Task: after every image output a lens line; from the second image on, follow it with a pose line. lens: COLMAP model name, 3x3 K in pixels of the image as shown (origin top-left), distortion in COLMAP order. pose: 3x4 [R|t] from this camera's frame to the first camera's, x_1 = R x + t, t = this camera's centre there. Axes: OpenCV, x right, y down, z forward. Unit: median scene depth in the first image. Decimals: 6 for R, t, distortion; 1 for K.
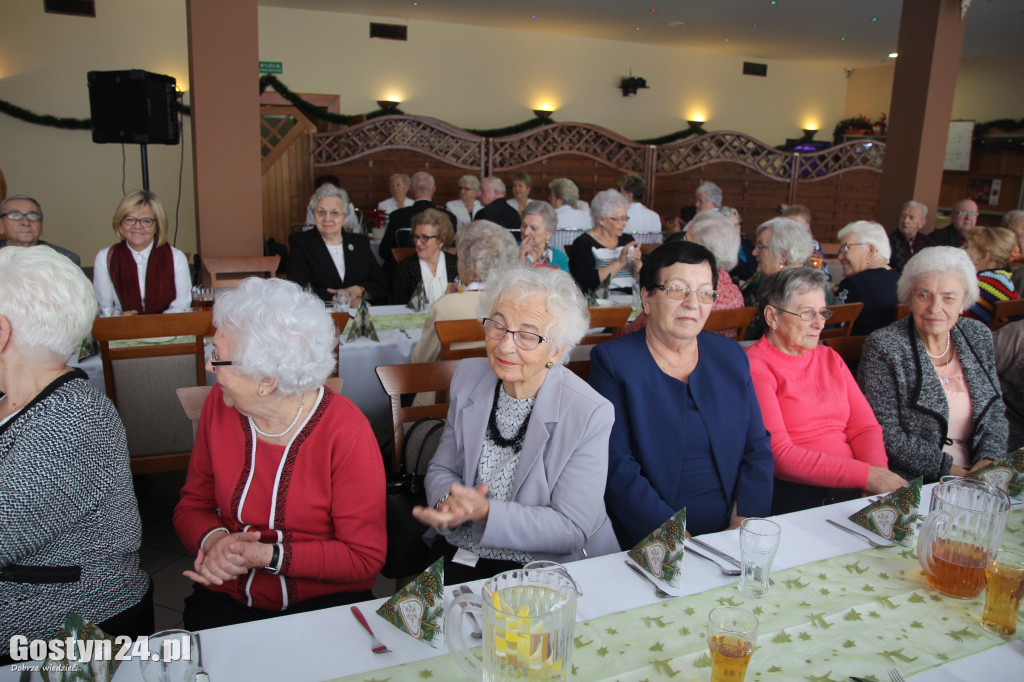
lens RADIAL K [[790.4, 0, 512.3], [0, 790.4, 351.0], [0, 0, 1]] dist [-0.129879, 0.108163]
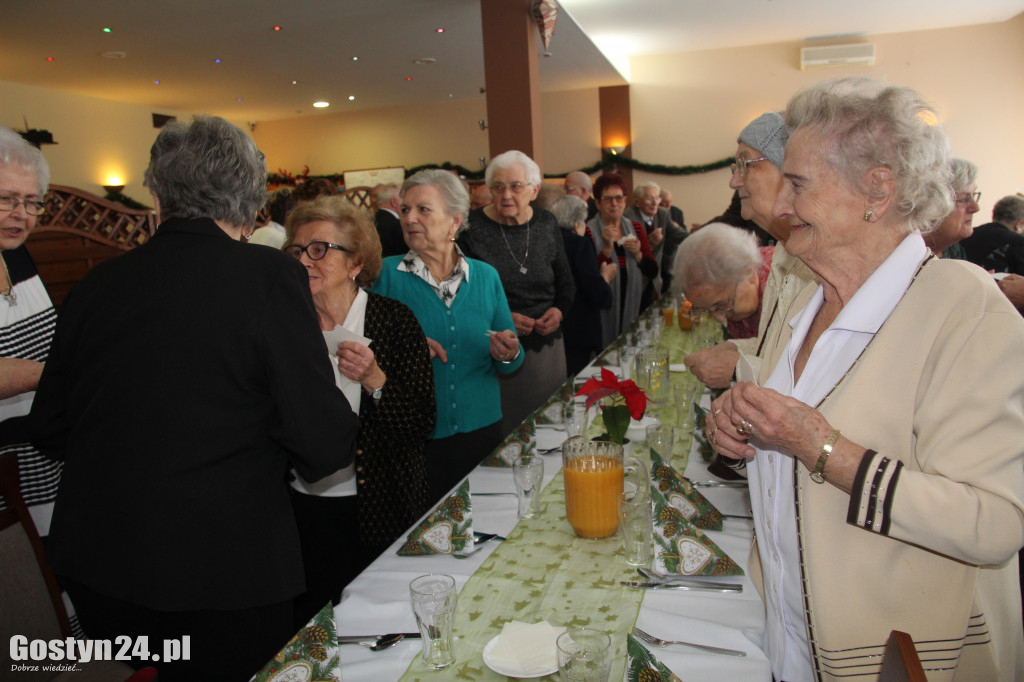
lens RADIAL K [[790.4, 0, 512.3], [0, 790.4, 351.0], [0, 0, 1]] dist [-0.129879, 0.108163]
pose [[0.639551, -0.191378, 0.744546, -0.168130], [0.256714, 0.966087, 0.027810, -0.069326], [-0.724619, 0.173349, 0.666992, 0.295931]]
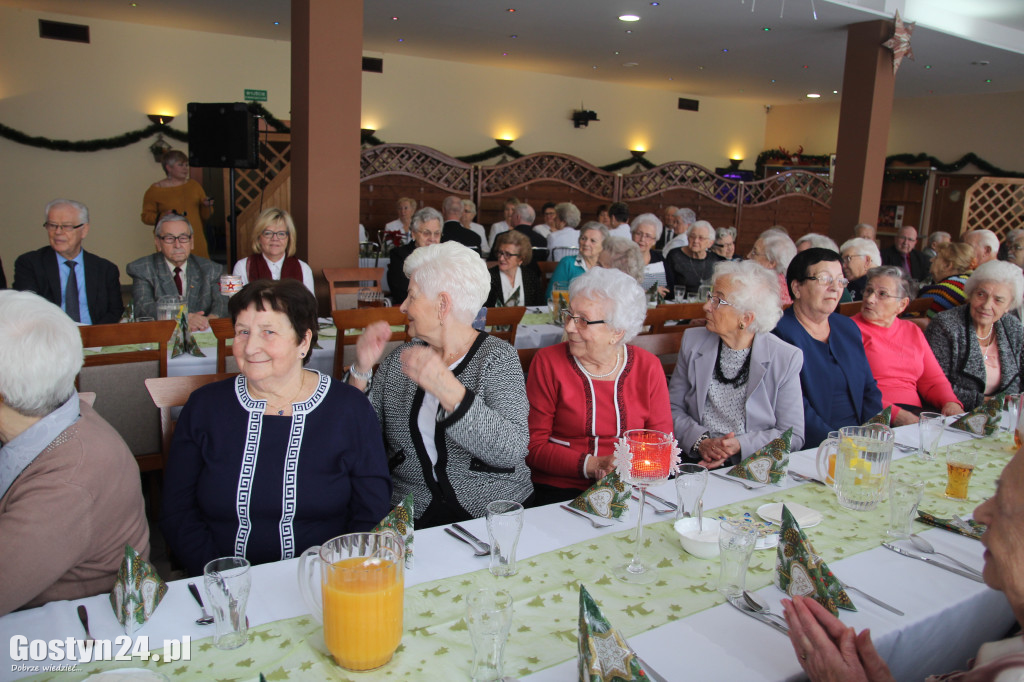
lens RADIAL K [[790.4, 0, 512.3], [0, 790.4, 351.0], [0, 0, 1]] dist [-0.129879, 0.108163]
pose [[0.991394, -0.017374, 0.129755, -0.121144], [0.021355, 0.999341, -0.029351, 0.018524], [-0.129160, 0.031869, 0.991112, -0.078091]]
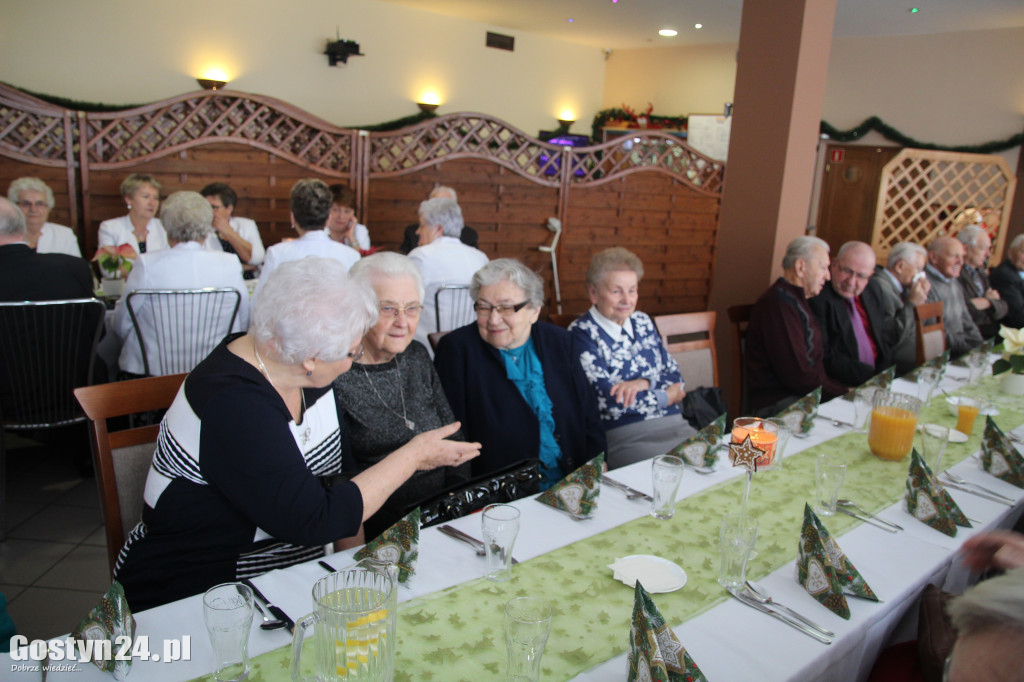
lens RADIAL K [[790.4, 0, 512.3], [0, 790.4, 351.0], [0, 0, 1]] dist [-0.129879, 0.108163]
pose [[0.947277, -0.047069, 0.316940, 0.082642], [0.044712, 0.998892, 0.014708, -0.083024], [-0.317281, 0.000239, 0.948332, 0.340146]]
